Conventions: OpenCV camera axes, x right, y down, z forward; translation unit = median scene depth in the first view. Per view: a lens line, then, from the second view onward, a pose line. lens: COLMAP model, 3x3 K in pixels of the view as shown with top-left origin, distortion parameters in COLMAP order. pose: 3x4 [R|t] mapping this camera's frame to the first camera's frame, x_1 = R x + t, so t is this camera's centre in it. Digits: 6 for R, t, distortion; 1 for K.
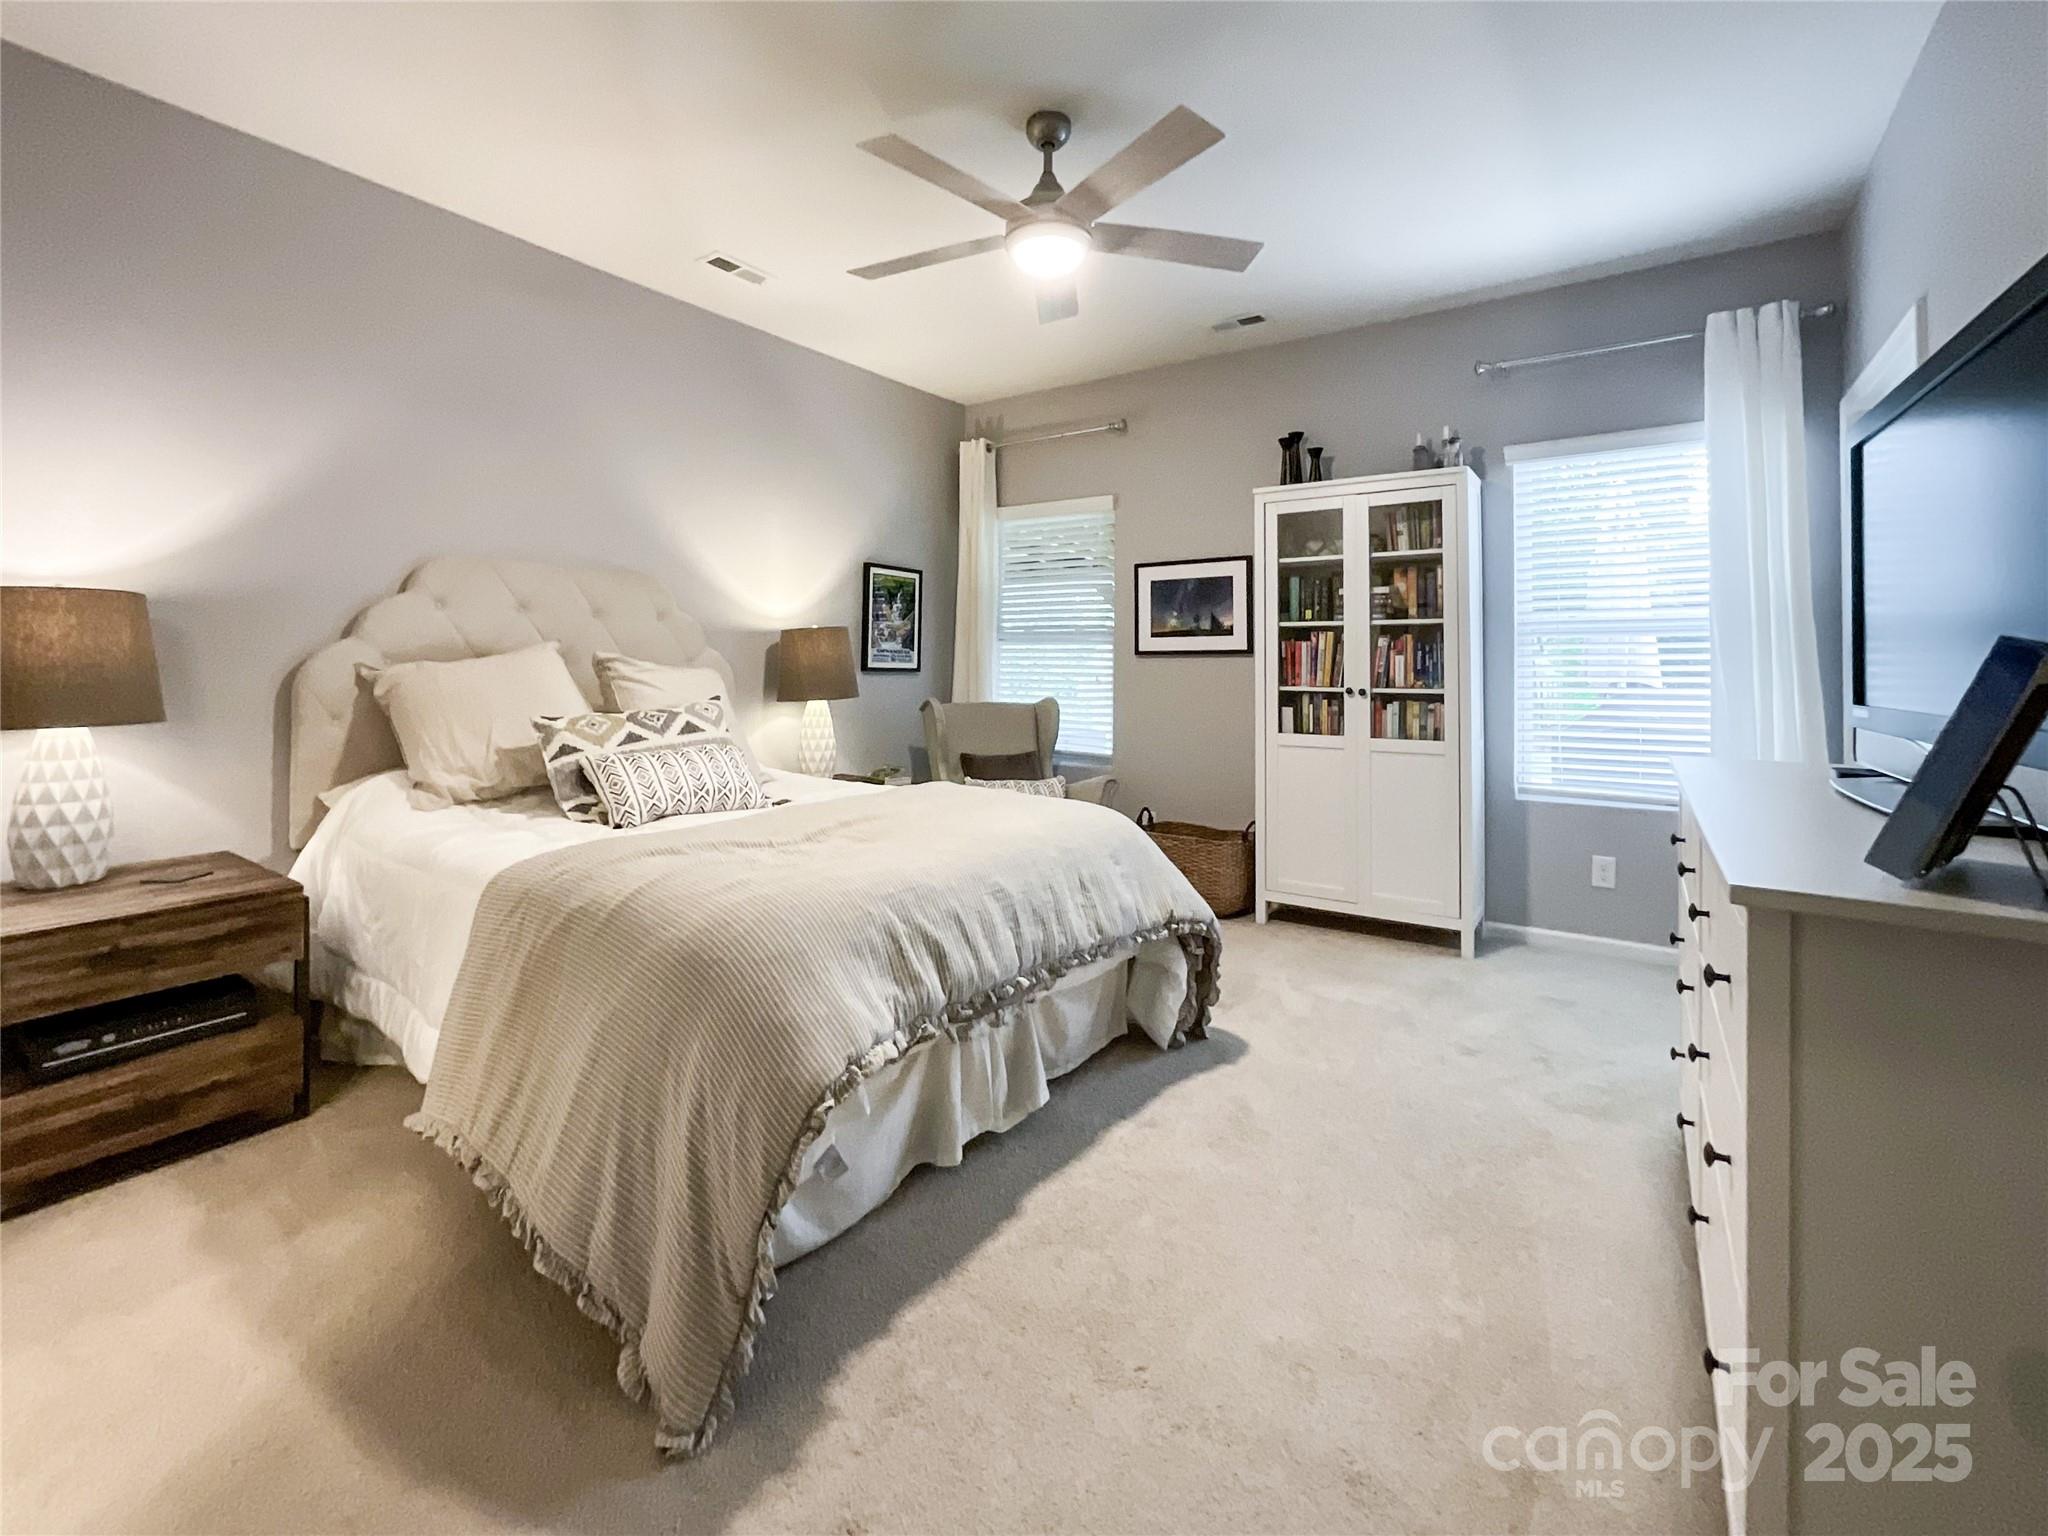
lens RADIAL K [[884.2, 0, 1028.2], [0, 884.2, 626.8], [0, 0, 1]] dist [-0.001511, 0.000190]
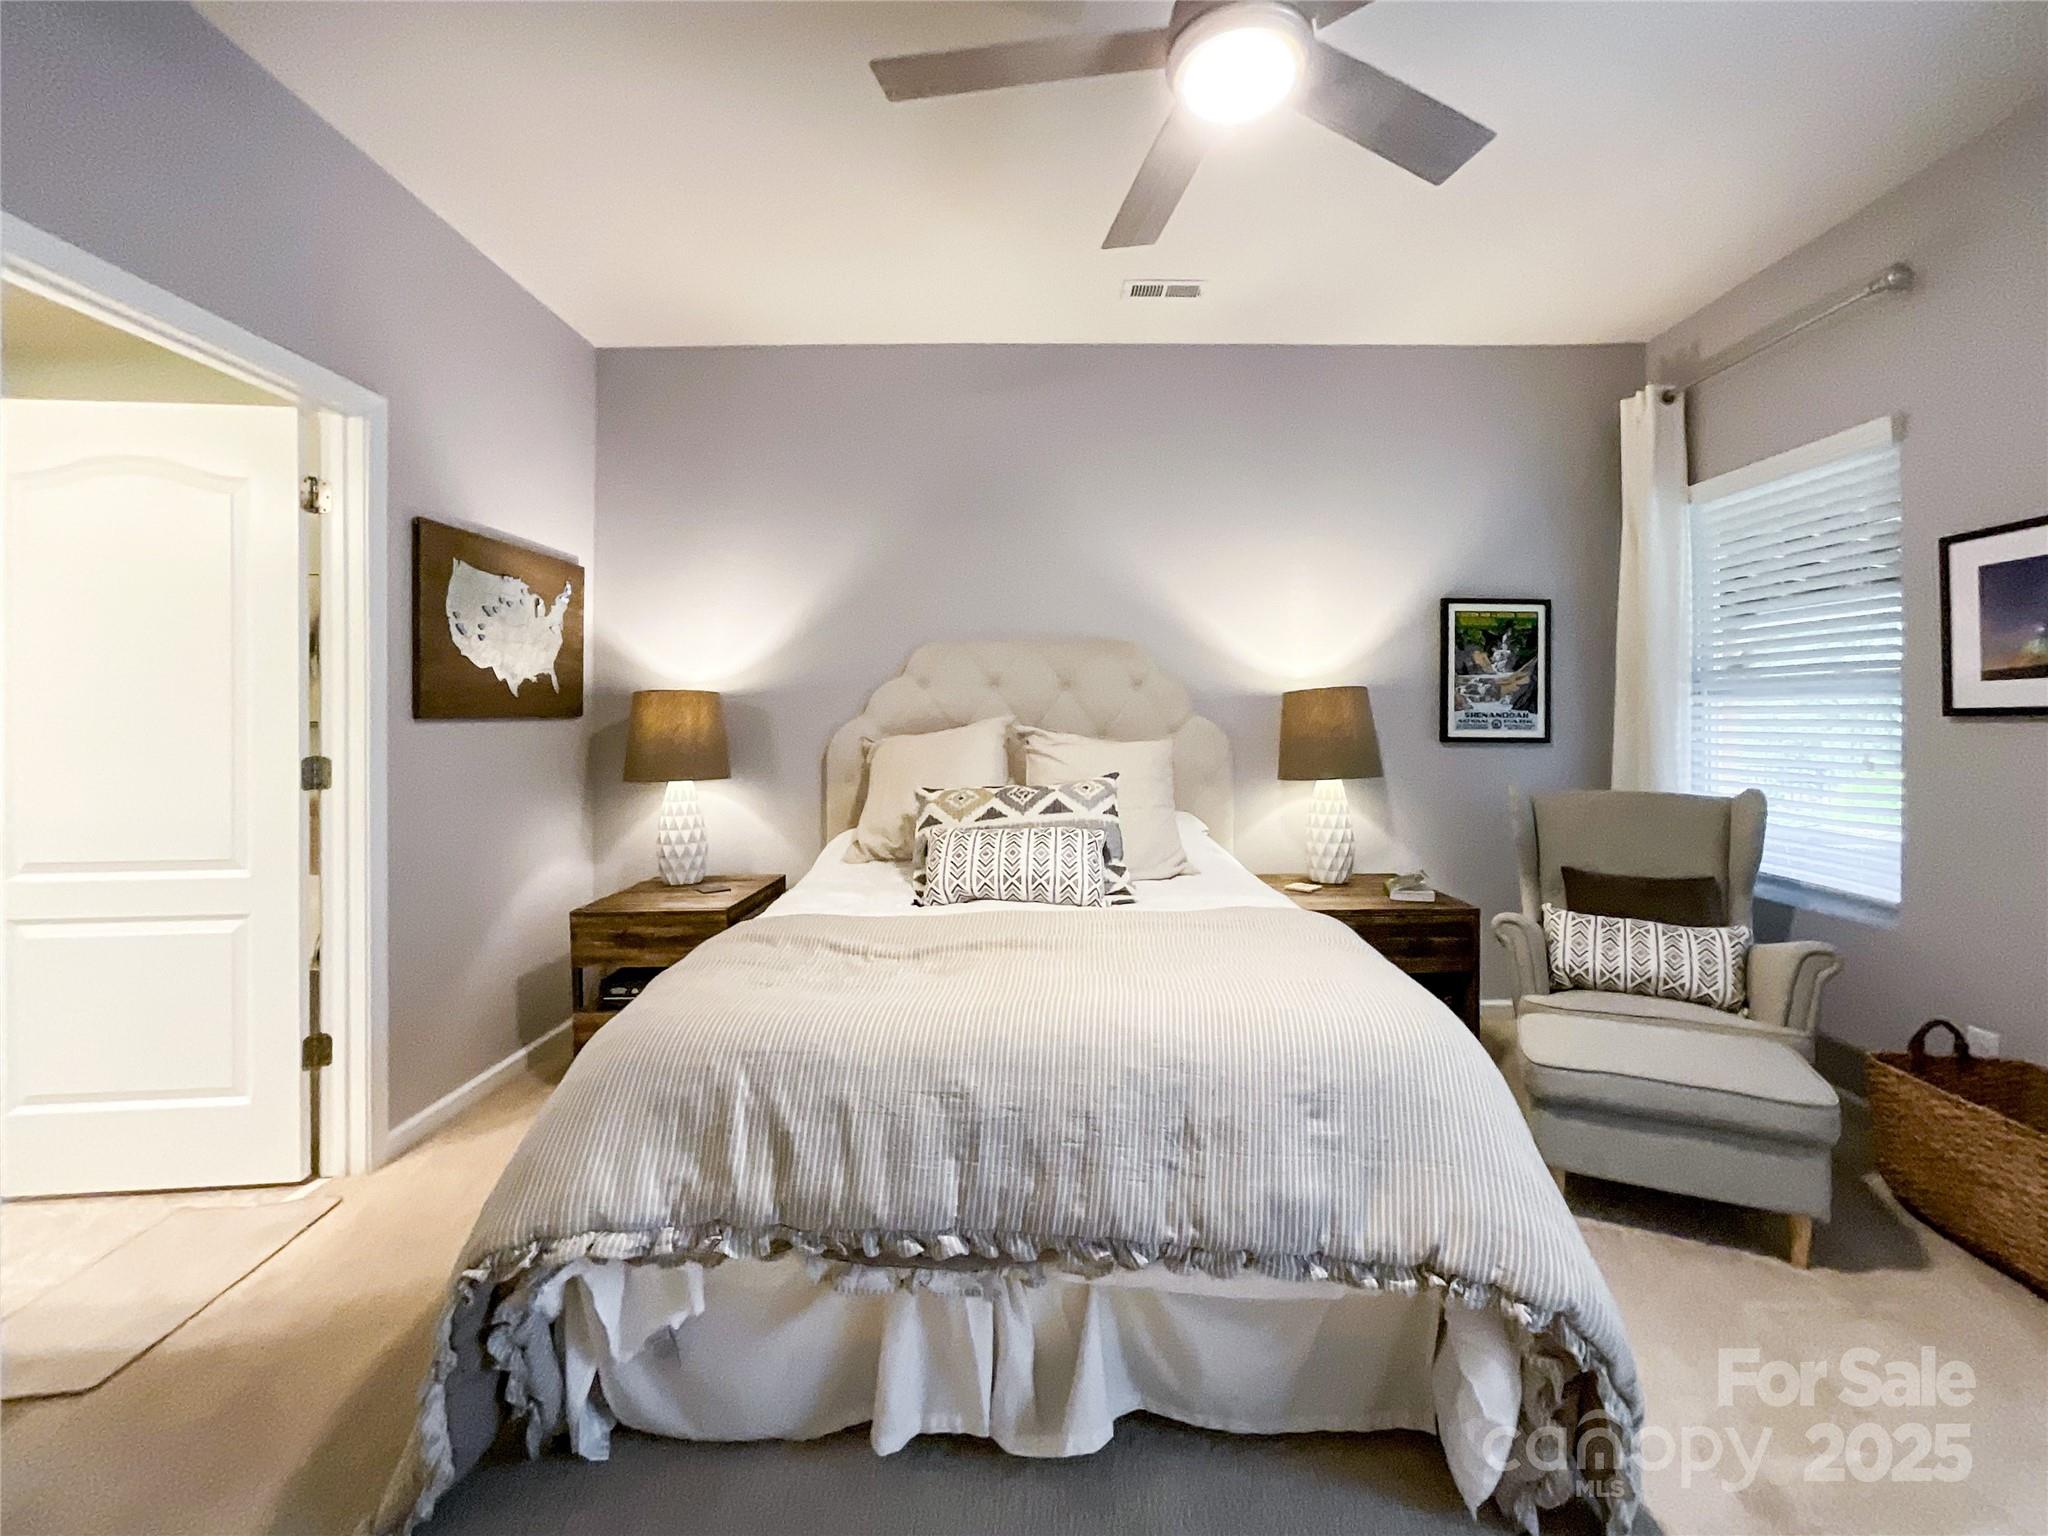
lens RADIAL K [[883.7, 0, 1062.5], [0, 883.7, 704.5], [0, 0, 1]] dist [-0.028614, 0.014551]
pose [[0.581697, -0.023282, -0.813072, 0.238348], [0.041228, 0.999149, 0.000886, 0.003848], [0.812360, -0.034036, 0.582162, 0.295218]]
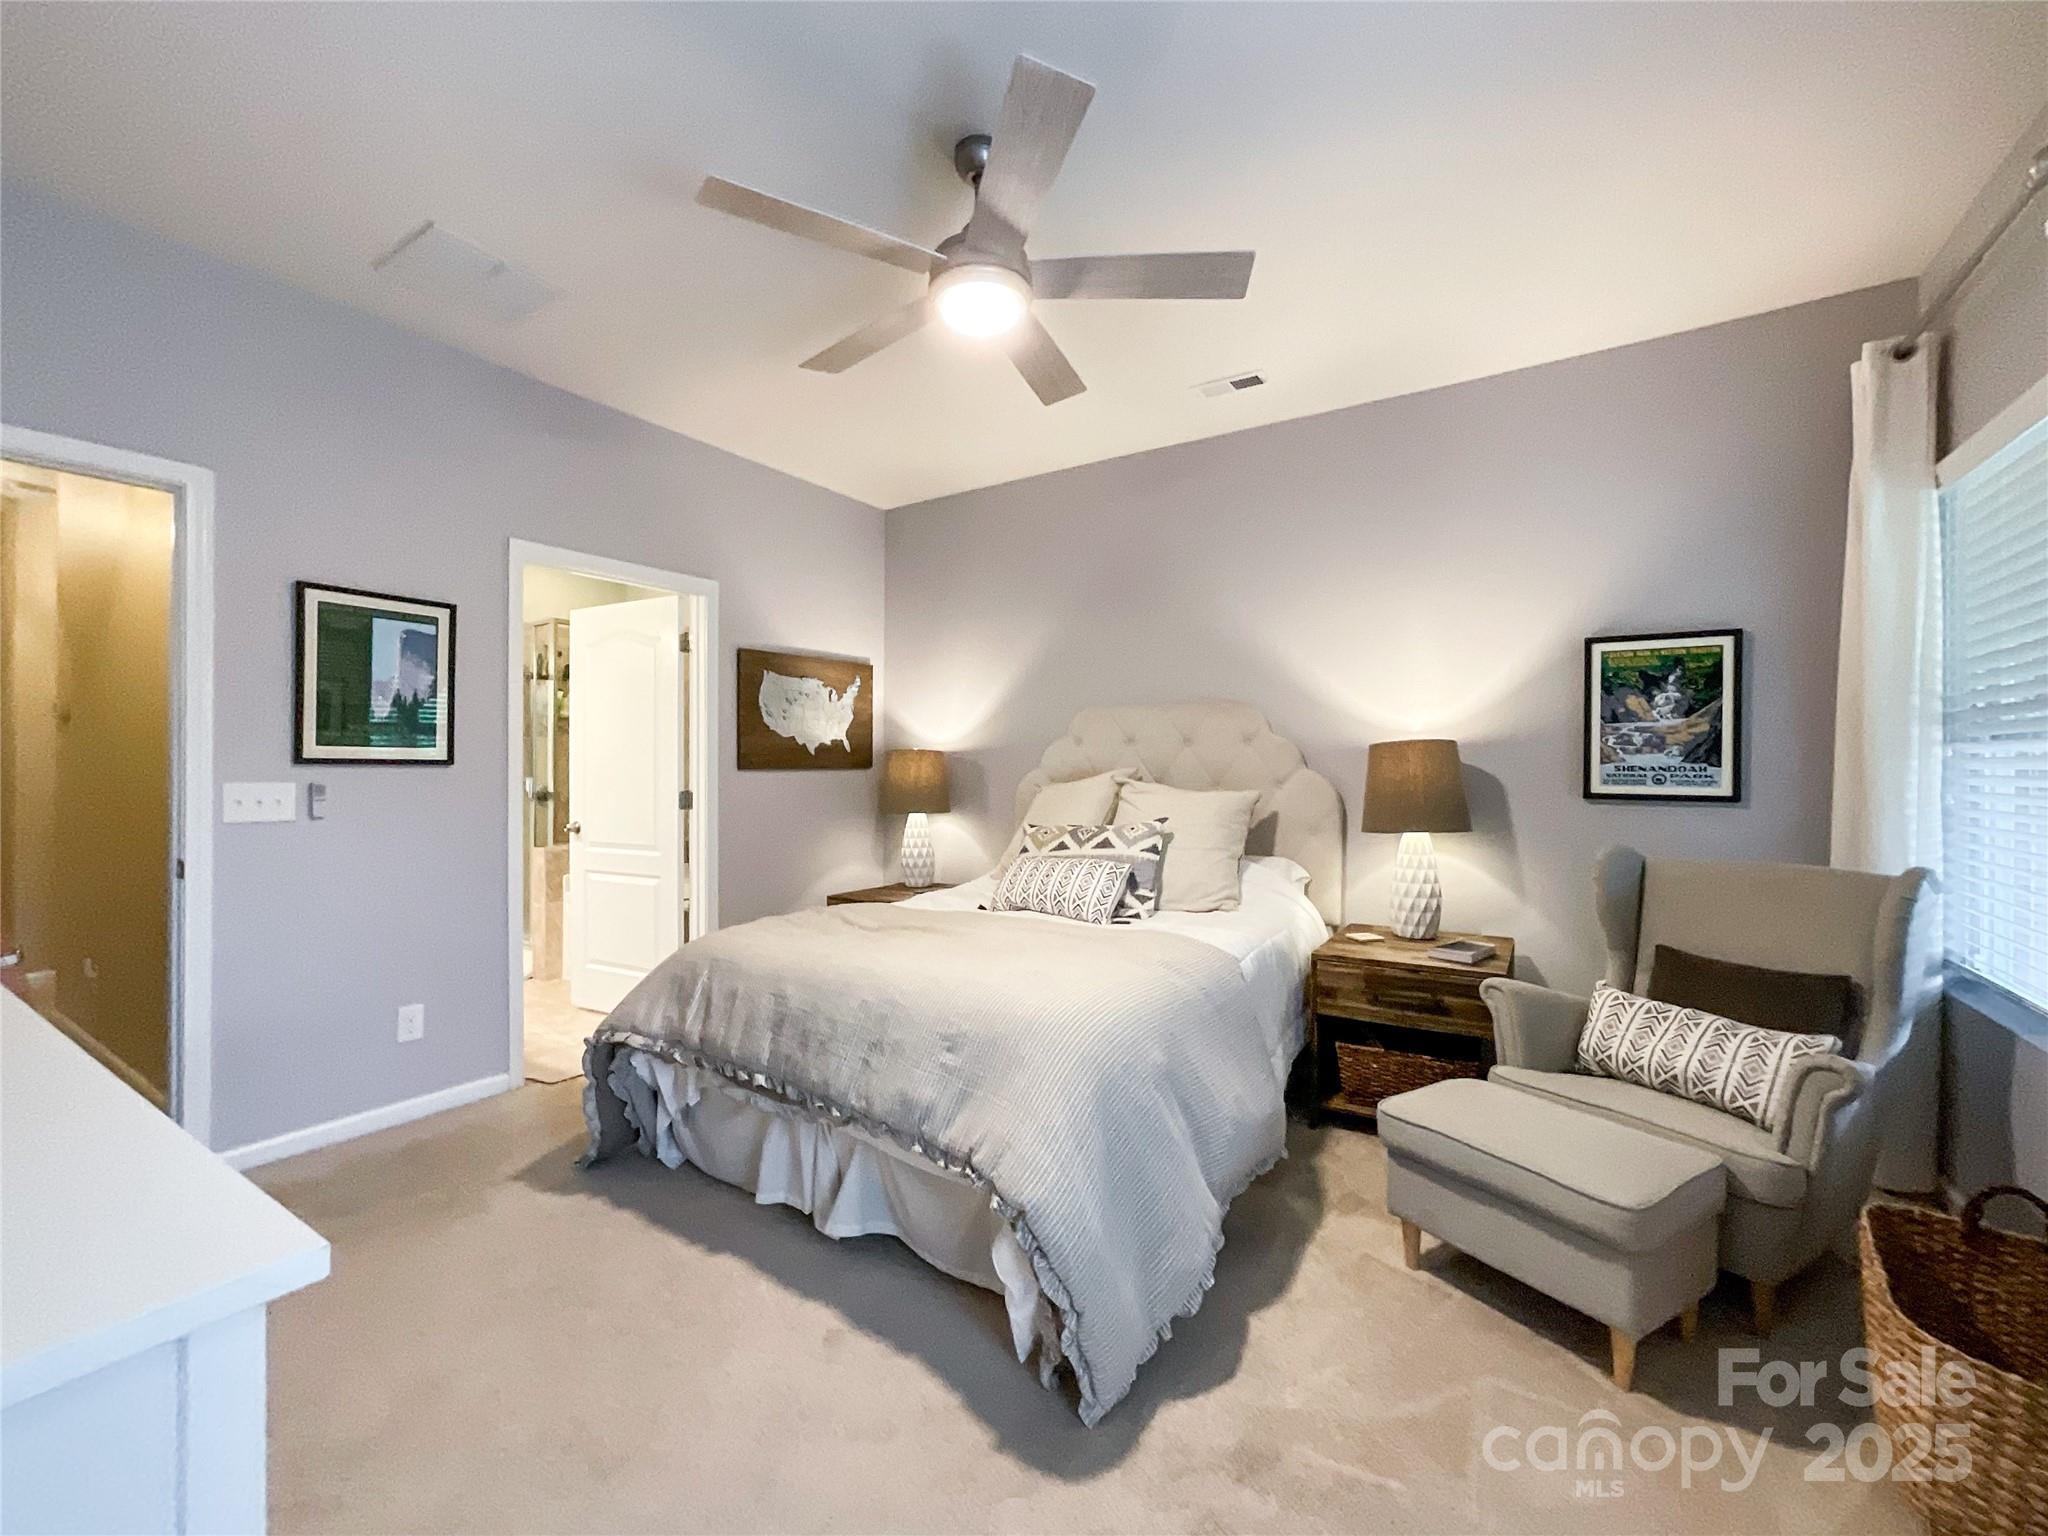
lens RADIAL K [[849.0, 0, 1026.0], [0, 849.0, 758.2], [0, 0, 1]] dist [-0.014830, 0.000709]
pose [[0.032537, -0.020565, -0.999259, 0.447946], [0.040997, 0.998974, -0.019224, 0.013866], [0.998629, -0.040341, 0.033347, 0.549033]]
